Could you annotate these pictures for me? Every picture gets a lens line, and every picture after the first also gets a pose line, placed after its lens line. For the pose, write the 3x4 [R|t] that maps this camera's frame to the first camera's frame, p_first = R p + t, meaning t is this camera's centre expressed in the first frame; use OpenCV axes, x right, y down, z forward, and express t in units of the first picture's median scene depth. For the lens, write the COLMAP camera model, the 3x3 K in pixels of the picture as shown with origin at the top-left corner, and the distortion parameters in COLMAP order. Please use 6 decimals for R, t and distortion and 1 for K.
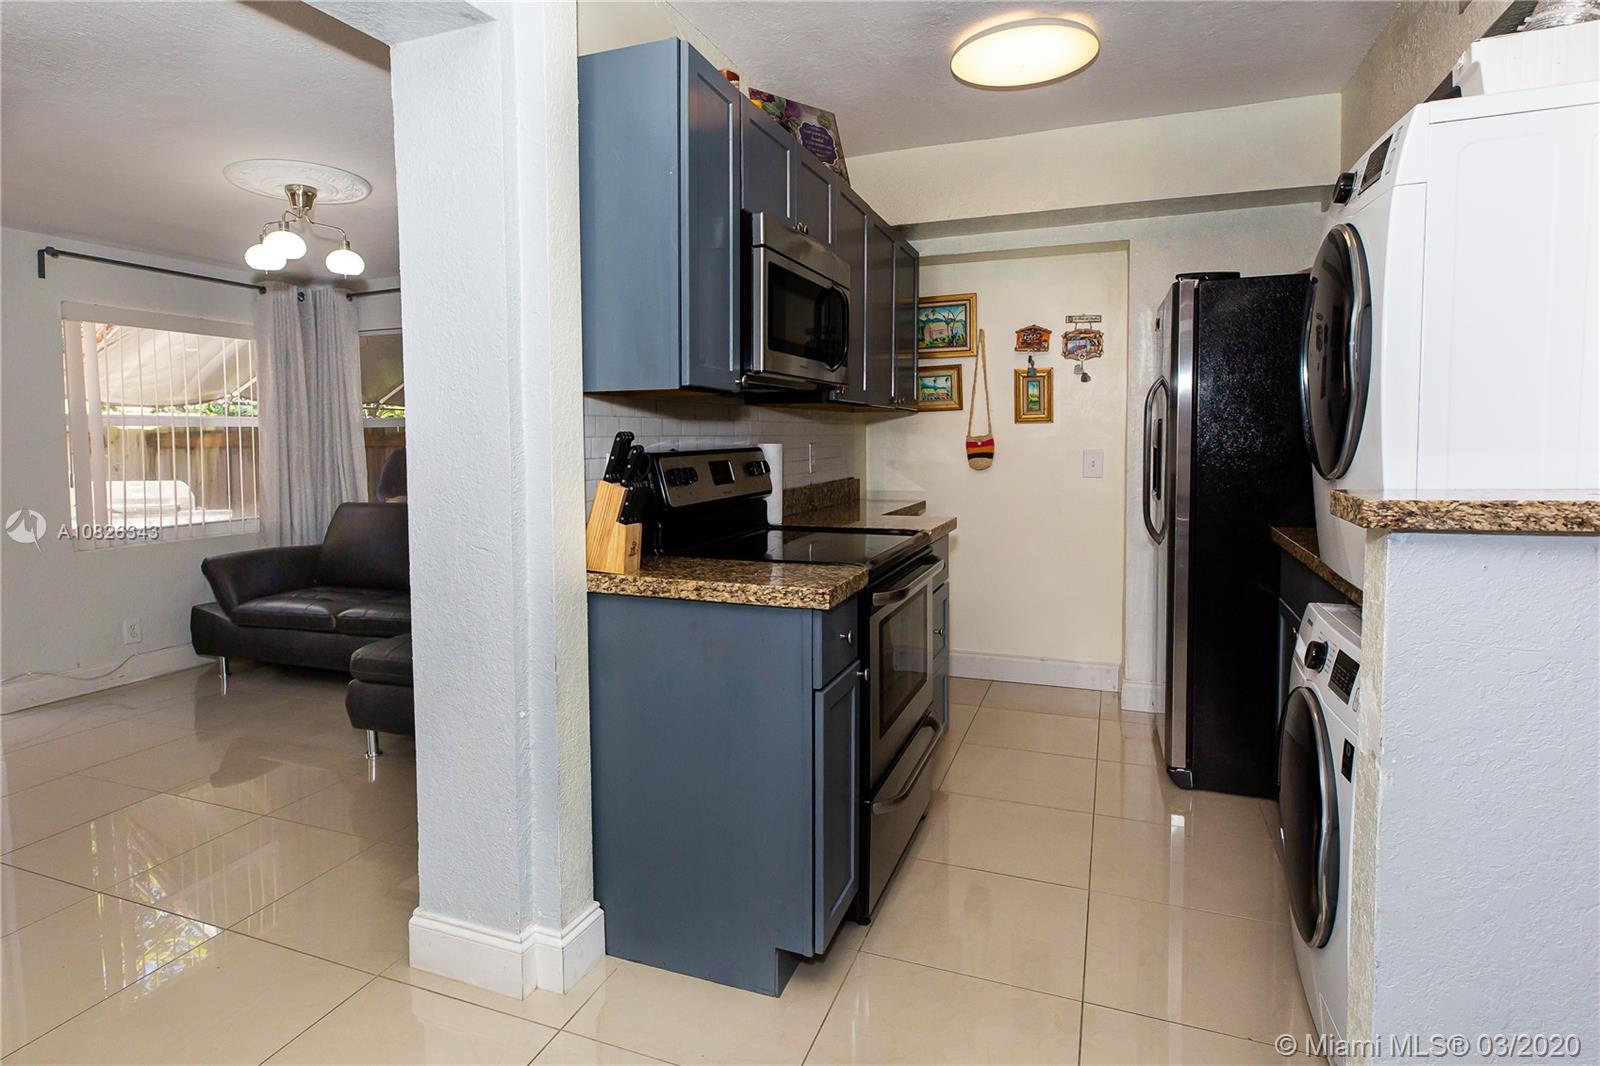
lens RADIAL K [[871.8, 0, 774.6], [0, 871.8, 478.8], [0, 0, 1]] dist [-0.003133, 0.001046]
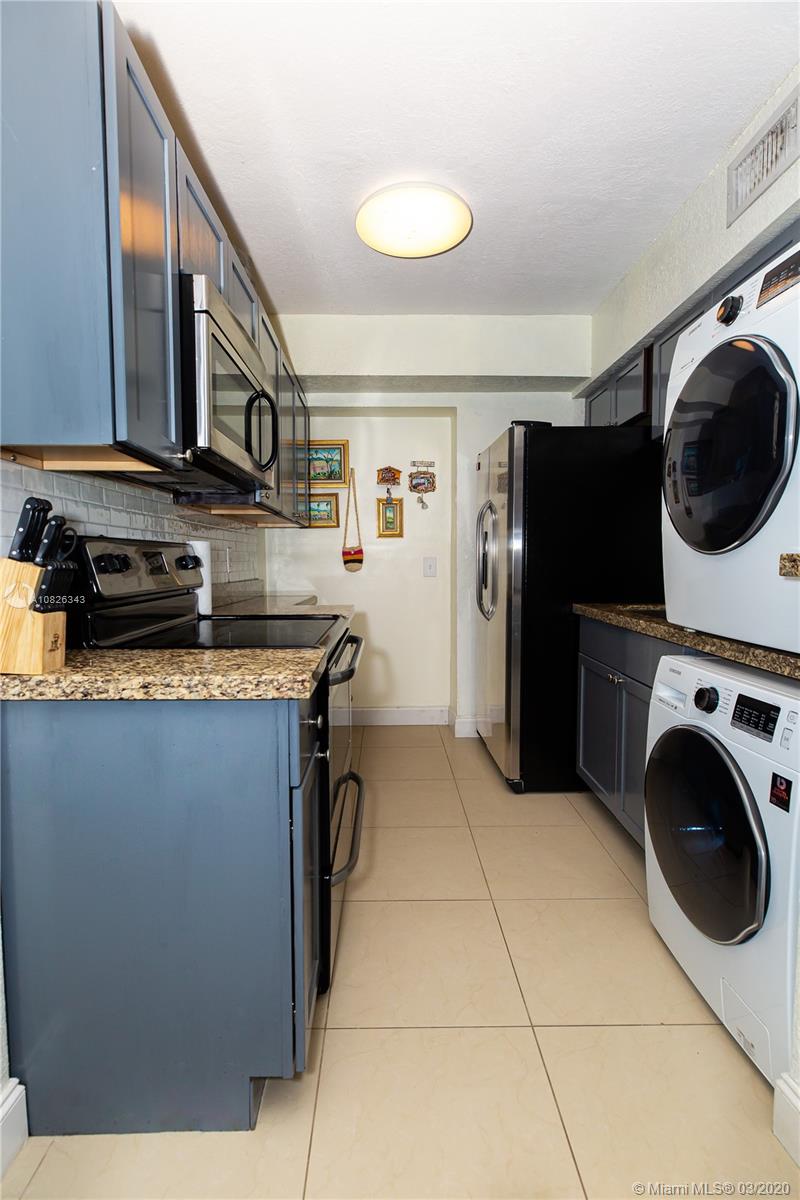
lens RADIAL K [[553.5, 0, 394.3], [0, 553.5, 597.0], [0, 0, 1]] dist [0.005953, -0.000535]
pose [[0.927224, -0.023884, 0.373744, -0.051781], [0.019148, 0.999682, 0.016379, 0.030229], [-0.374017, -0.008031, 0.927387, 0.342786]]
